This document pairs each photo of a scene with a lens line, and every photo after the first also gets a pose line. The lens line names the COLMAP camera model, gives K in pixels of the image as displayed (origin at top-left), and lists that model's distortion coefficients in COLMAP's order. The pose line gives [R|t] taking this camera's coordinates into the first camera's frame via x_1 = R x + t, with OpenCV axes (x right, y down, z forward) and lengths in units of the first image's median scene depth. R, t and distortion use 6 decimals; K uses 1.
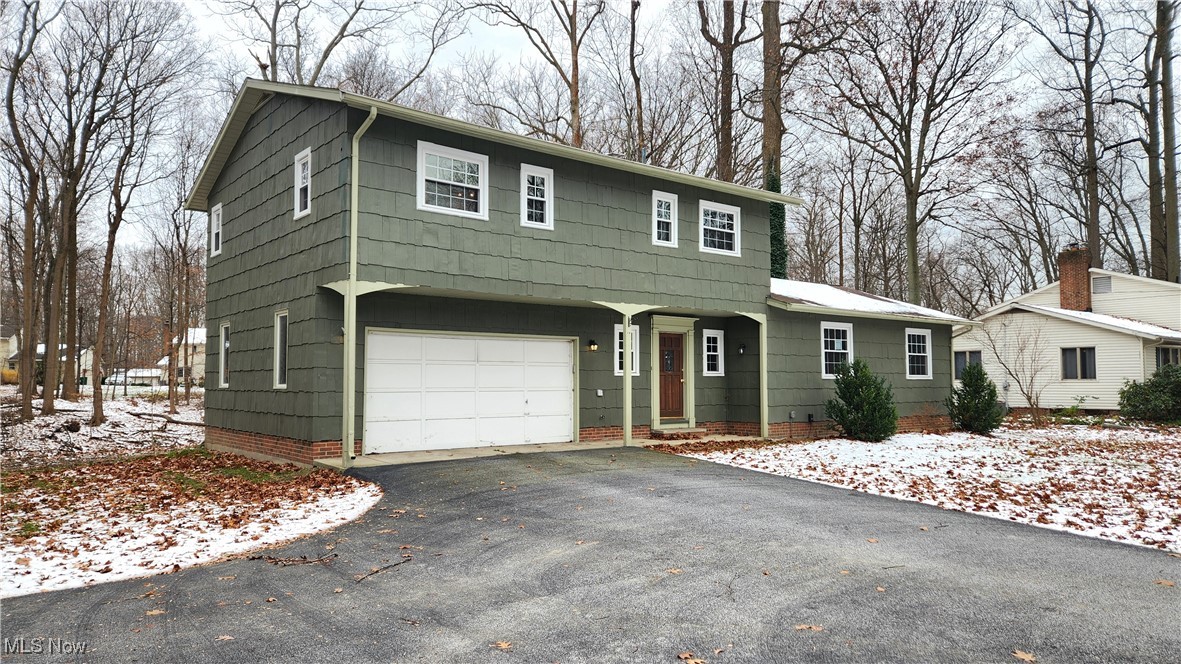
lens RADIAL K [[797.9, 0, 565.1], [0, 797.9, 347.5], [0, 0, 1]] dist [0.048162, -0.003297]
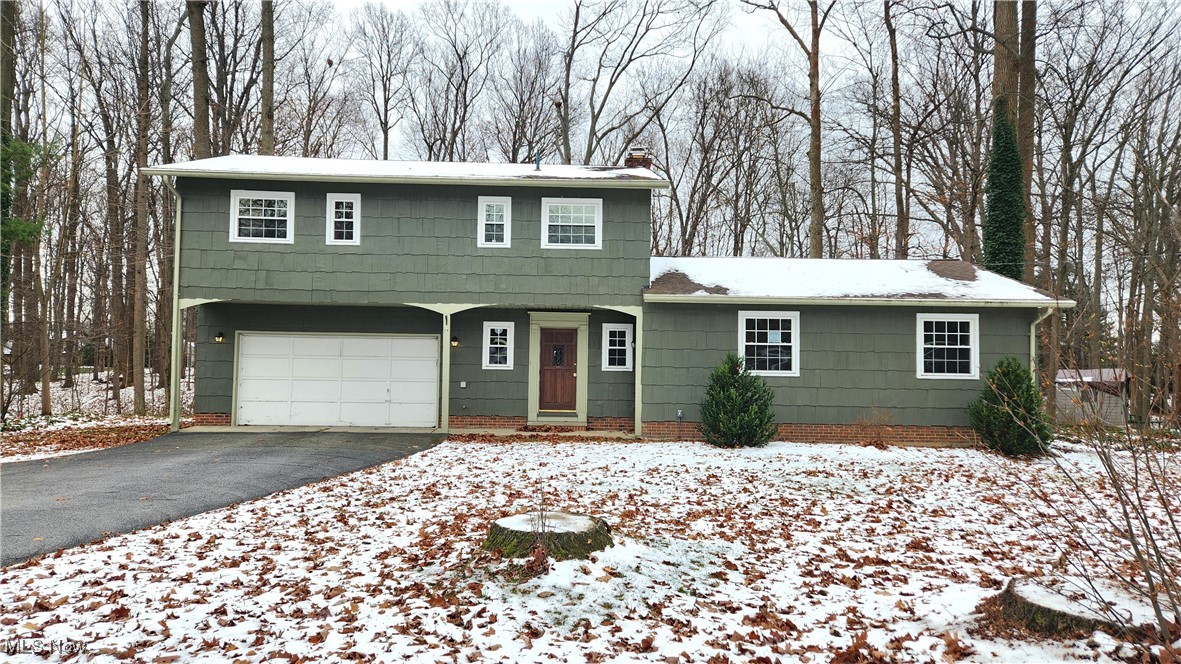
lens RADIAL K [[797.9, 0, 565.1], [0, 797.9, 347.5], [0, 0, 1]] dist [0.048162, -0.003297]
pose [[0.801176, -0.005406, -0.598405, 0.823226], [0.010883, 0.999925, 0.005538, 0.001166], [0.598330, -0.010949, 0.801175, 0.202025]]
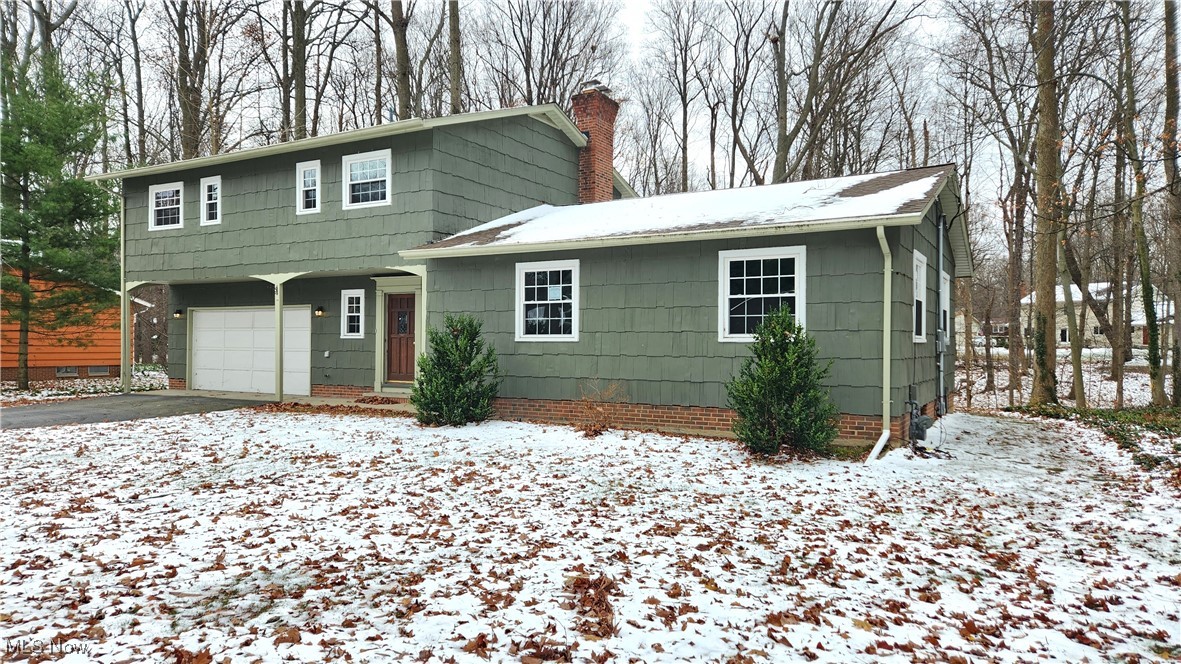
lens RADIAL K [[797.9, 0, 565.1], [0, 797.9, 347.5], [0, 0, 1]] dist [0.048162, -0.003297]
pose [[0.355384, 0.005201, -0.934706, 1.206494], [0.033782, 0.999260, 0.018405, 0.038767], [0.934110, -0.038117, 0.354946, 0.921170]]
